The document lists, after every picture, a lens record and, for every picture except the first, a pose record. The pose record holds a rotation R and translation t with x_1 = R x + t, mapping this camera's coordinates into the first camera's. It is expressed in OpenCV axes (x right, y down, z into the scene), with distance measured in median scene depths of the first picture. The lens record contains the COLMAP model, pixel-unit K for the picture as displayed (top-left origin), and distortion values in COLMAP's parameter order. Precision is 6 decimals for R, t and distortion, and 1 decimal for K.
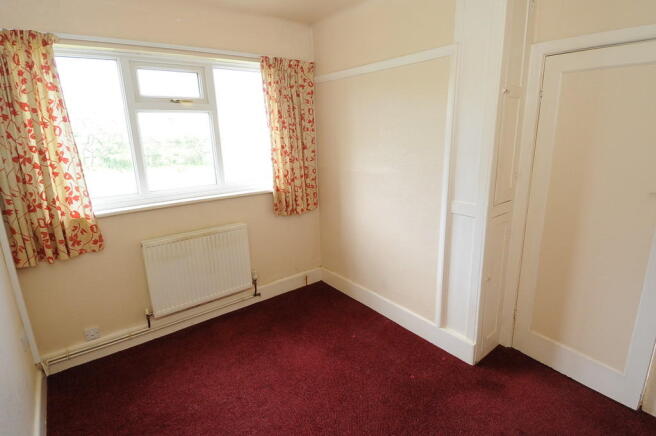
lens RADIAL K [[343.7, 0, 324.6], [0, 343.7, 216.2], [0, 0, 1]] dist [-0.035072, -0.001679]
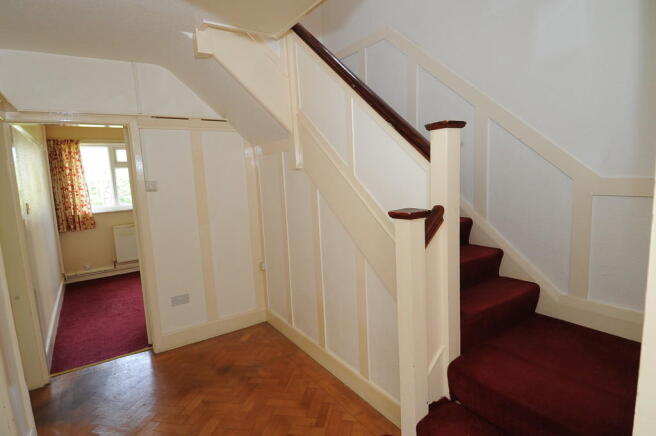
lens RADIAL K [[343.7, 0, 333.1], [0, 343.7, 218.1], [0, 0, 1]] dist [-0.035072, -0.001679]
pose [[0.999804, -0.019496, 0.003321, 1.029041], [0.019756, 0.992280, -0.122435, 0.372659], [-0.000908, 0.122476, 0.992471, -1.385753]]
